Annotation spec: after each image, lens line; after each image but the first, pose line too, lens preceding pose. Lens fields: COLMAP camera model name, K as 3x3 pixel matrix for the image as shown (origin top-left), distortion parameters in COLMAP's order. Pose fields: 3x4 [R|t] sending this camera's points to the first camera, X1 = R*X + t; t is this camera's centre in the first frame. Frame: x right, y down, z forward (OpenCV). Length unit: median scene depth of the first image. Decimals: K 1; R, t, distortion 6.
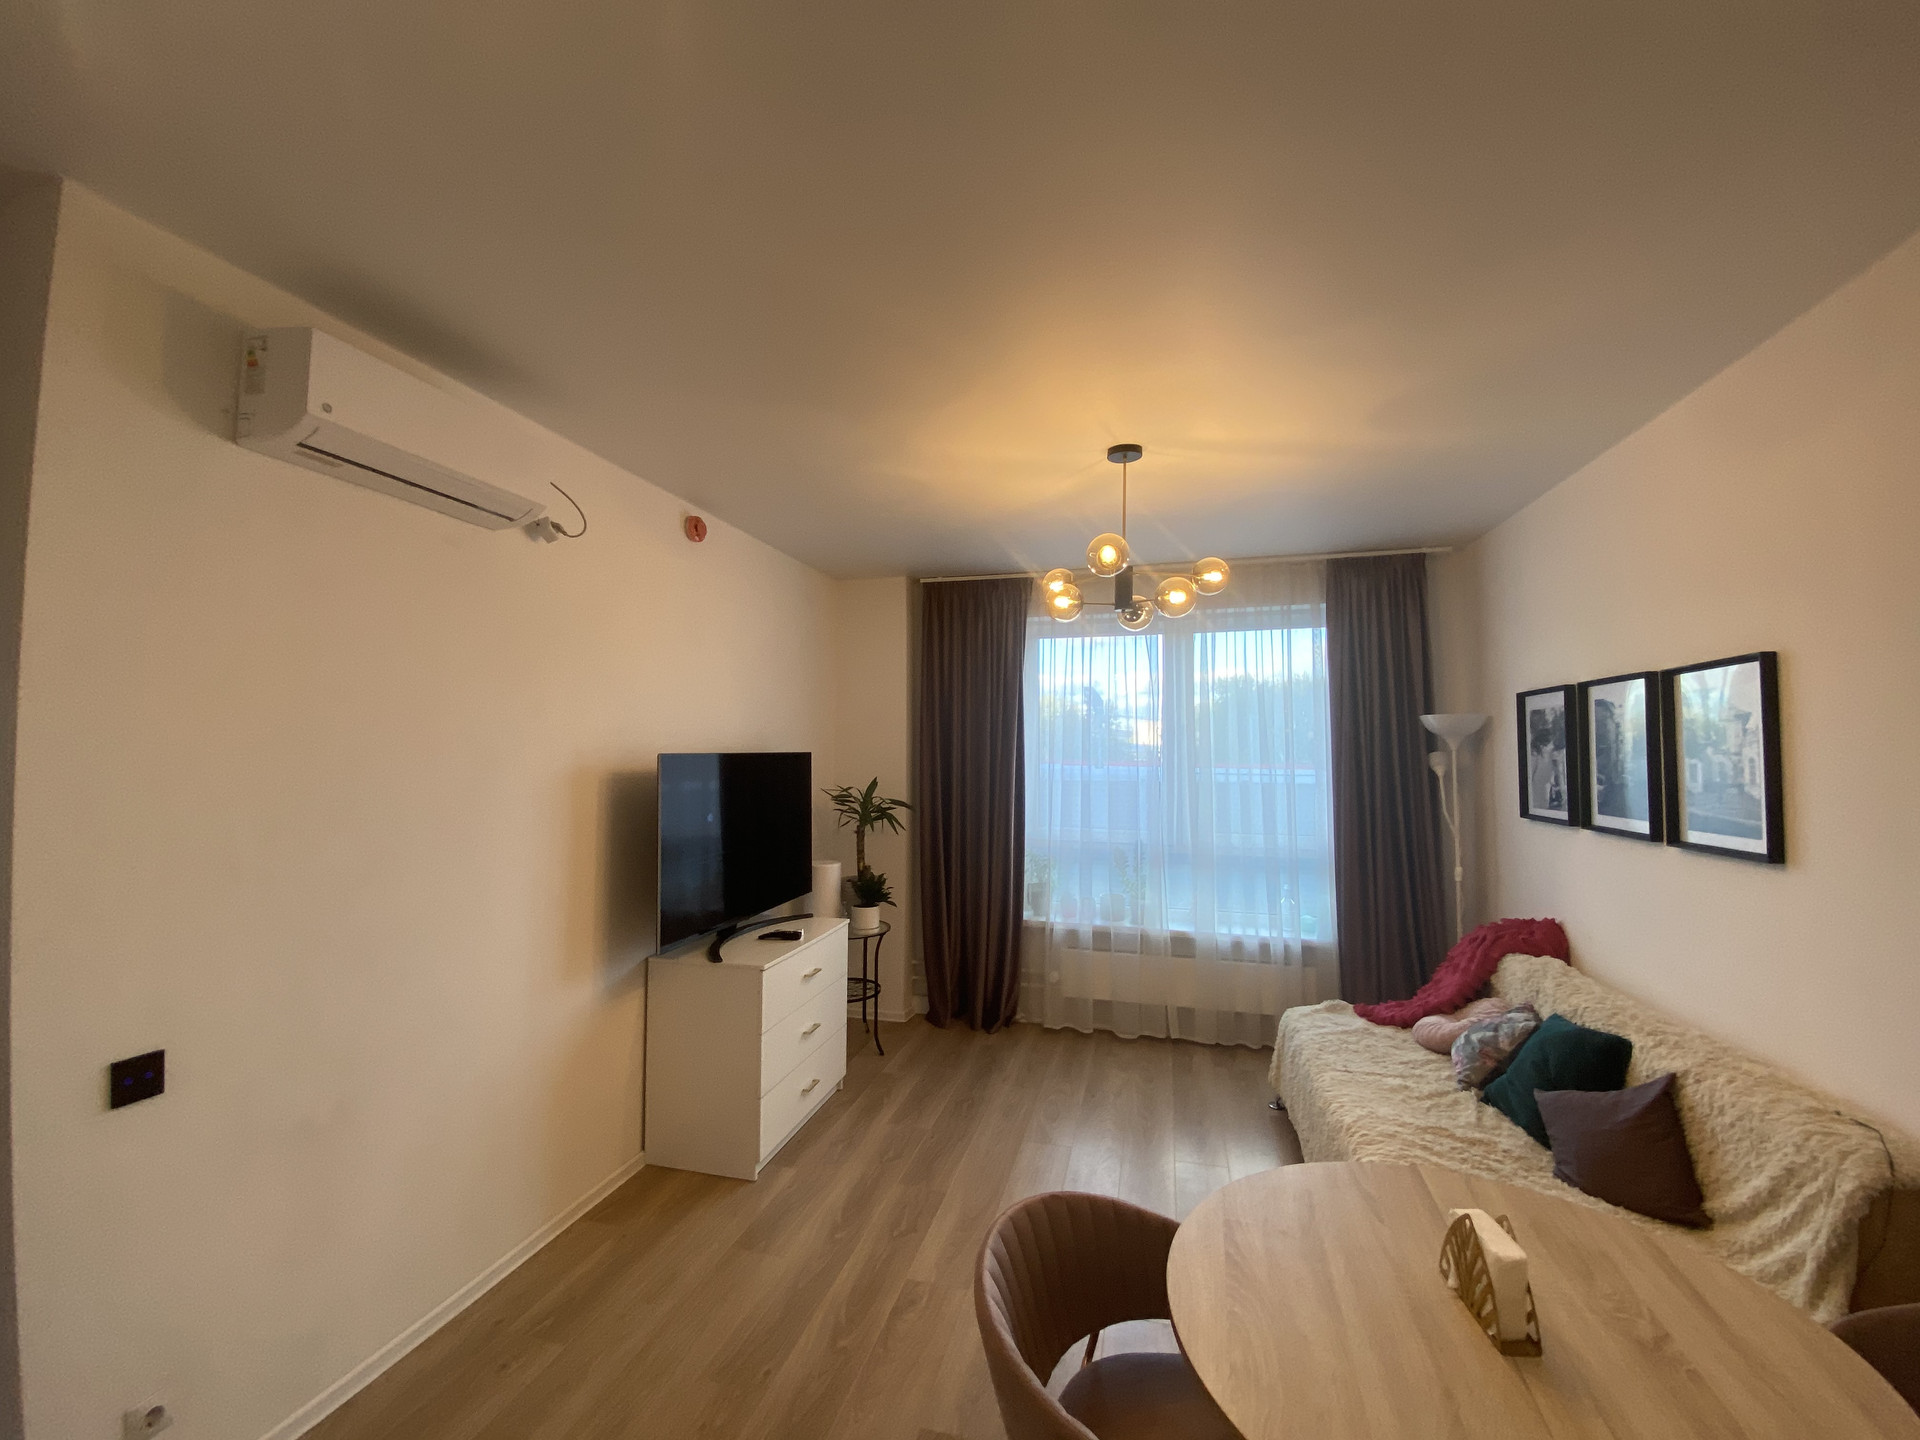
lens RADIAL K [[772.0, 0, 950.1], [0, 772.0, 713.0], [0, 0, 1]] dist [0.007520, -0.014415]
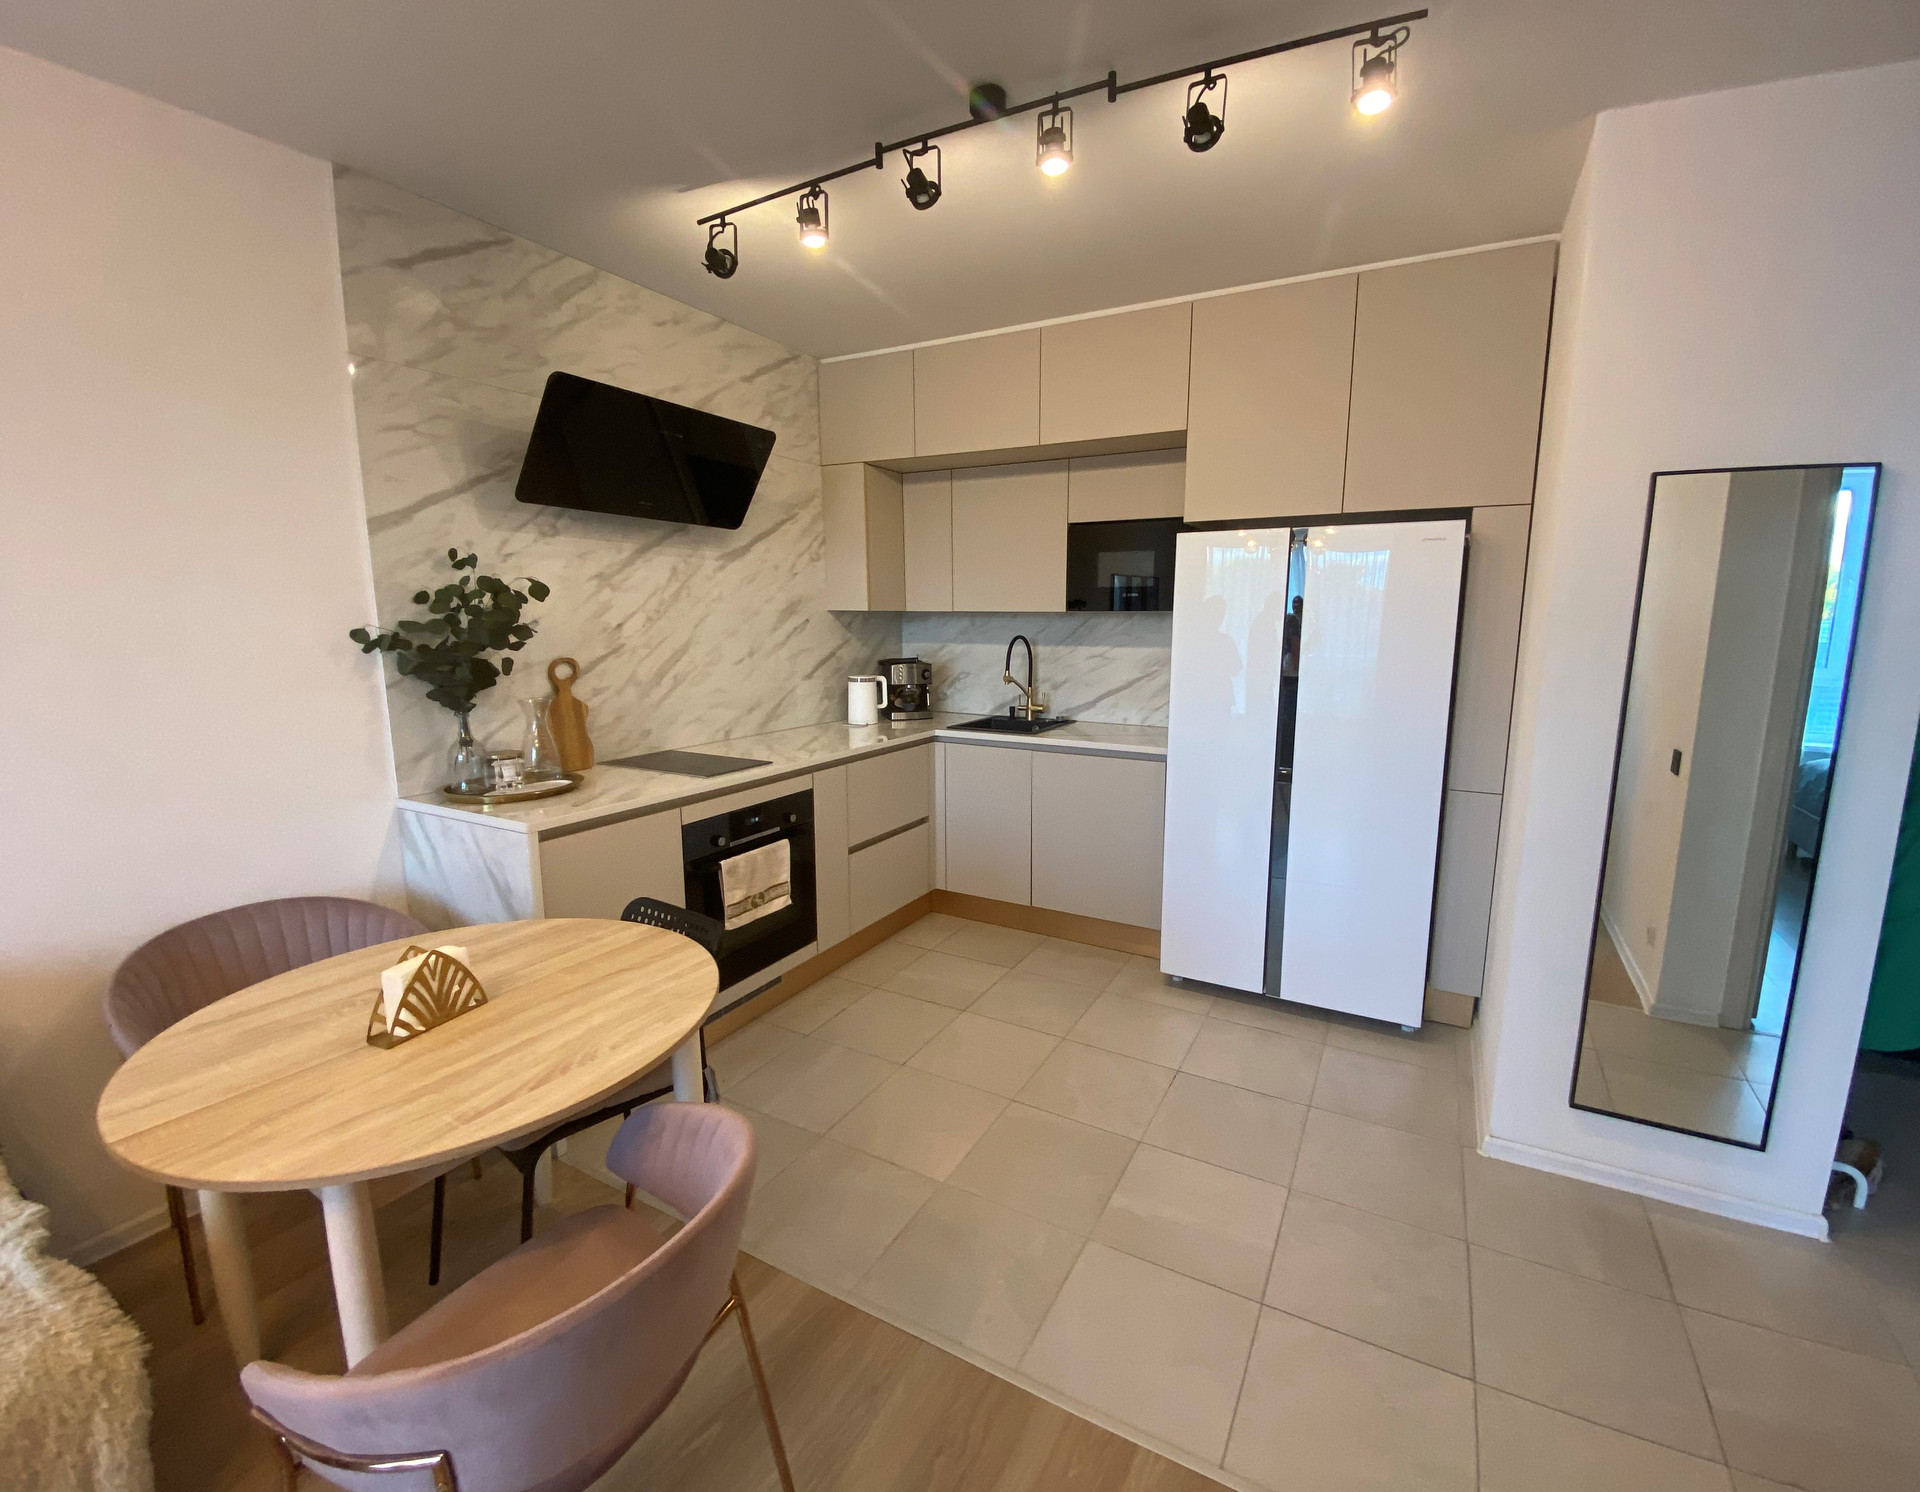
lens RADIAL K [[821.6, 0, 996.2], [0, 821.6, 751.1], [0, 0, 1]] dist [-0.000625, -0.004567]
pose [[-0.978020, -0.043088, 0.204009, -0.149265], [-0.019210, 0.992875, 0.117604, 0.062087], [-0.207622, 0.111100, -0.971879, 0.694356]]
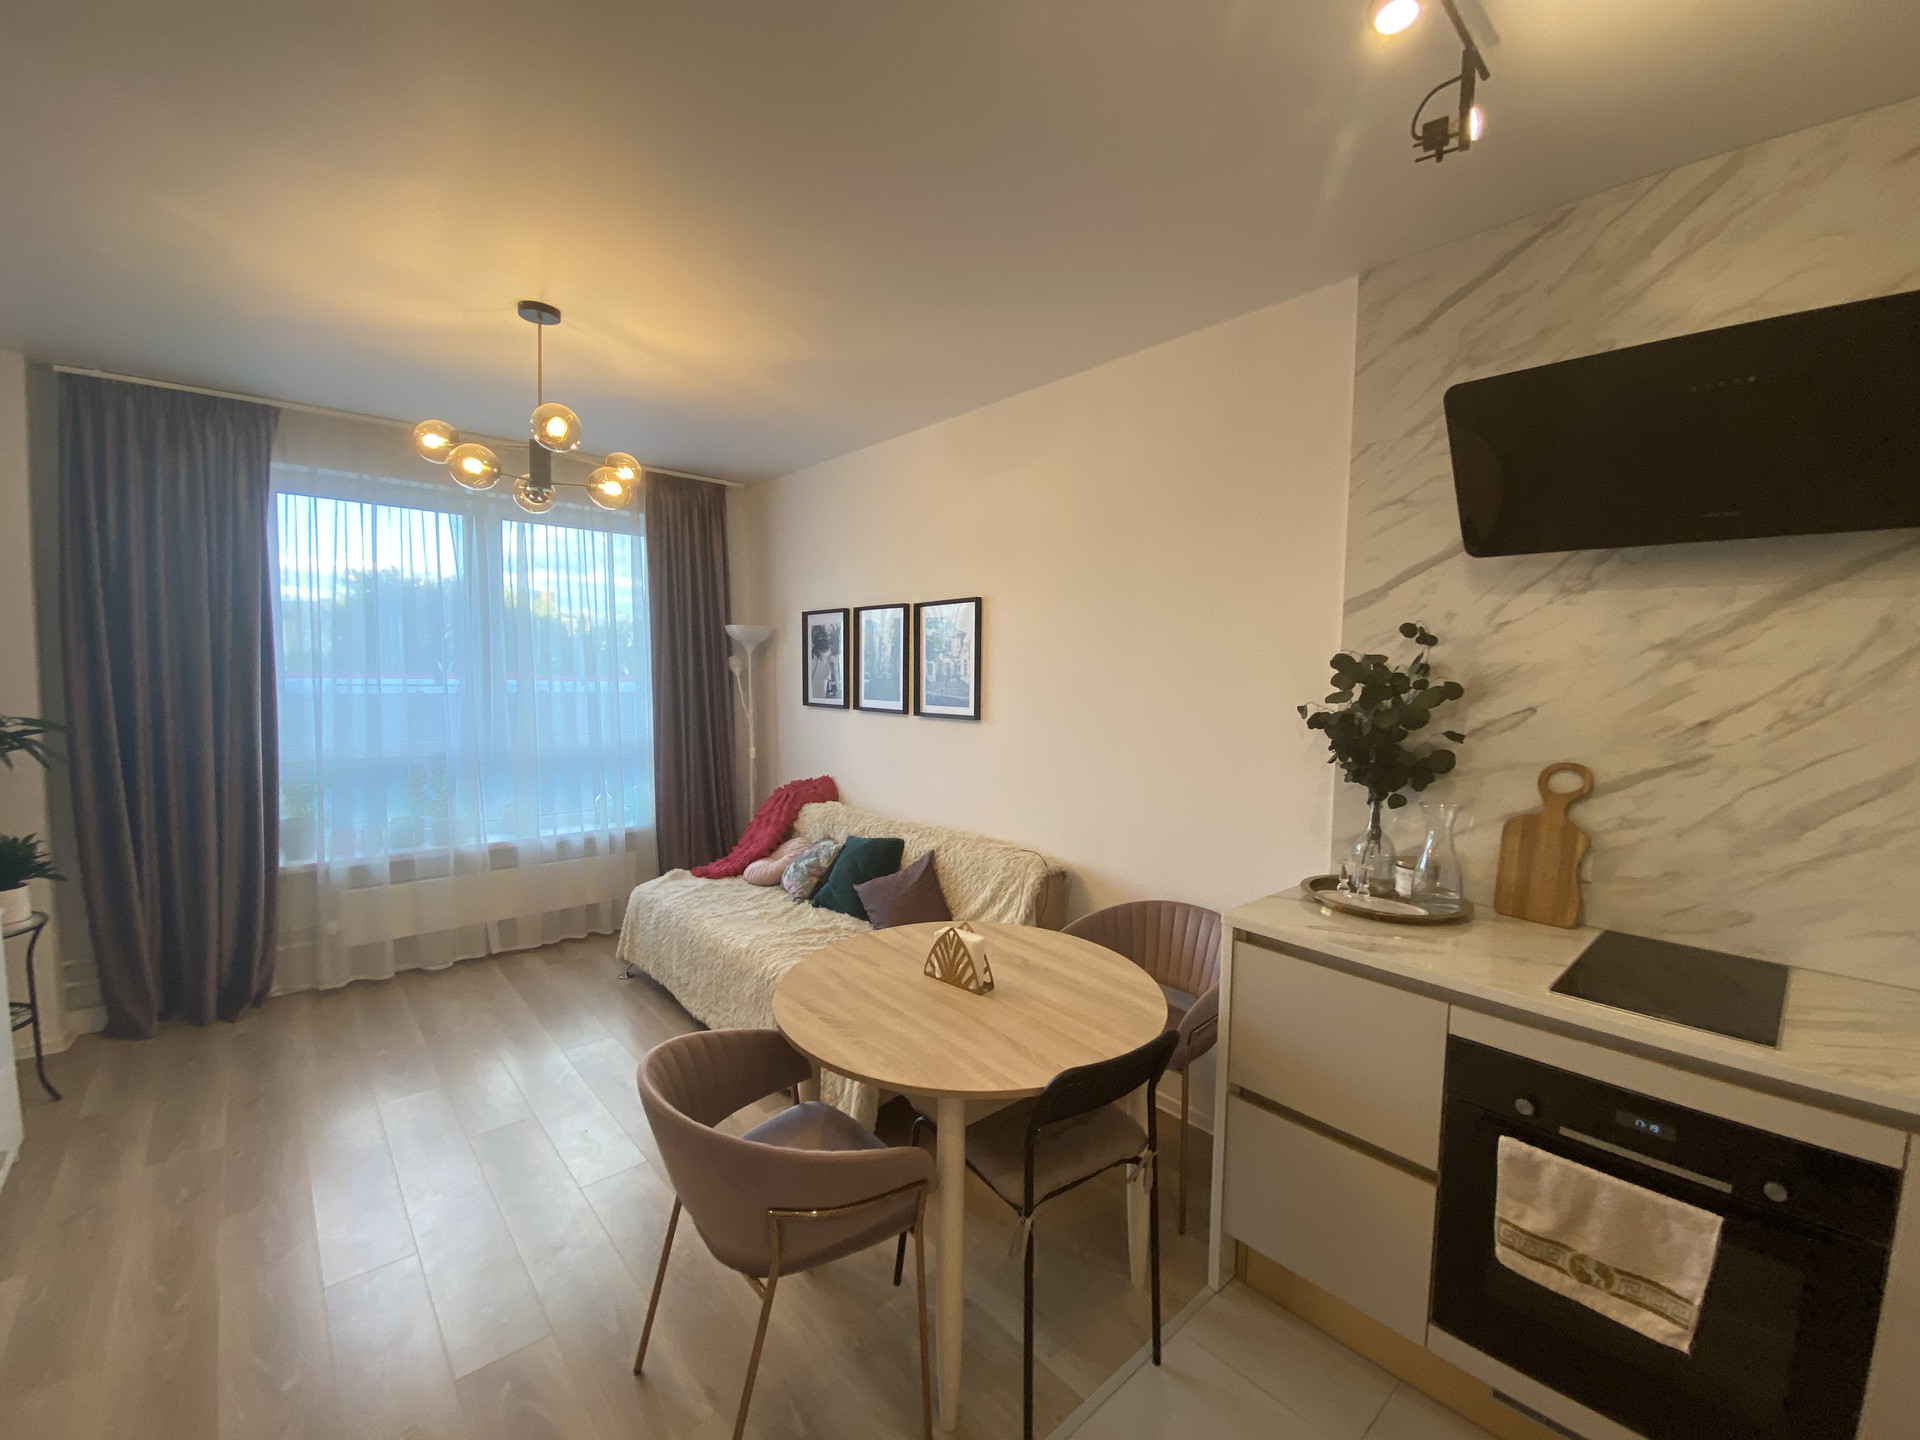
lens RADIAL K [[772.0, 0, 962.8], [0, 772.0, 720.6], [0, 0, 1]] dist [0.007520, -0.014415]
pose [[0.546702, -0.051240, 0.835758, -0.233026], [-0.055455, 0.993719, 0.097200, 0.017008], [-0.835489, -0.099486, 0.540426, 0.047774]]
